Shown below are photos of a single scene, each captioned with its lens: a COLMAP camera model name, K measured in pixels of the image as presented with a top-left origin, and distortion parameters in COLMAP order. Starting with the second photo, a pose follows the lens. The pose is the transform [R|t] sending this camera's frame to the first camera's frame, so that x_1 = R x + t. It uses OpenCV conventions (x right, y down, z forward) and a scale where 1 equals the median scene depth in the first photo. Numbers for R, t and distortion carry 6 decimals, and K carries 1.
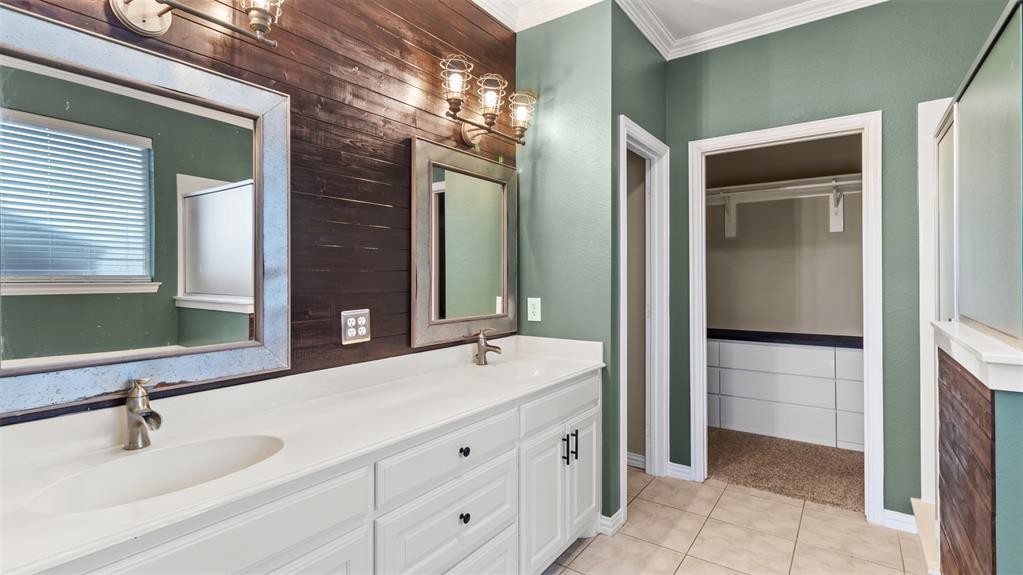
lens RADIAL K [[476.1, 0, 517.2], [0, 476.1, 277.1], [0, 0, 1]] dist [0.003213, 0.000761]
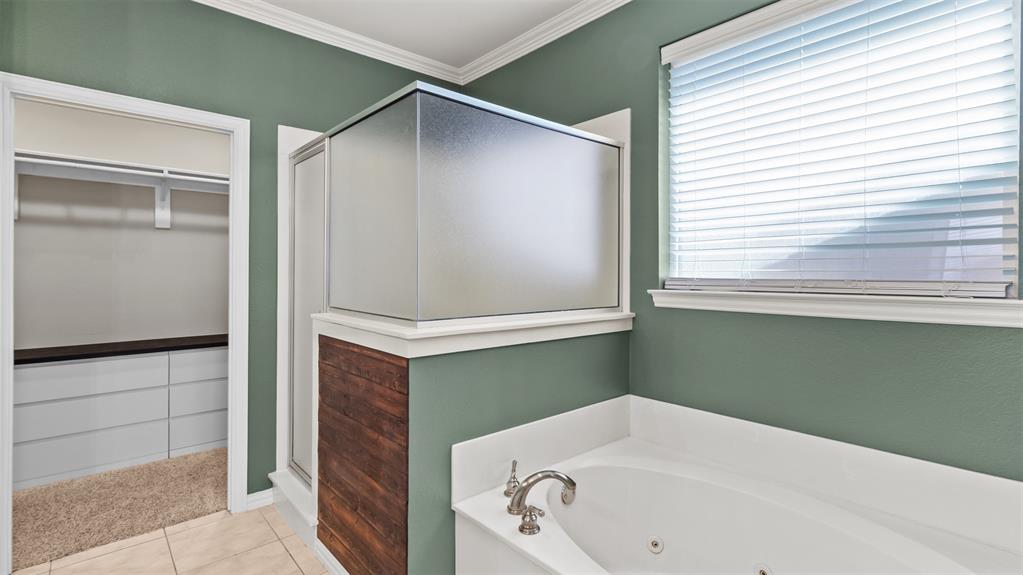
lens RADIAL K [[476.1, 0, 517.2], [0, 476.1, 277.1], [0, 0, 1]] dist [0.003213, 0.000761]
pose [[0.210563, -0.000894, 0.977580, -0.145394], [-0.002449, 0.999996, 0.001442, -0.002844], [-0.977577, -0.002698, 0.210560, 0.190539]]
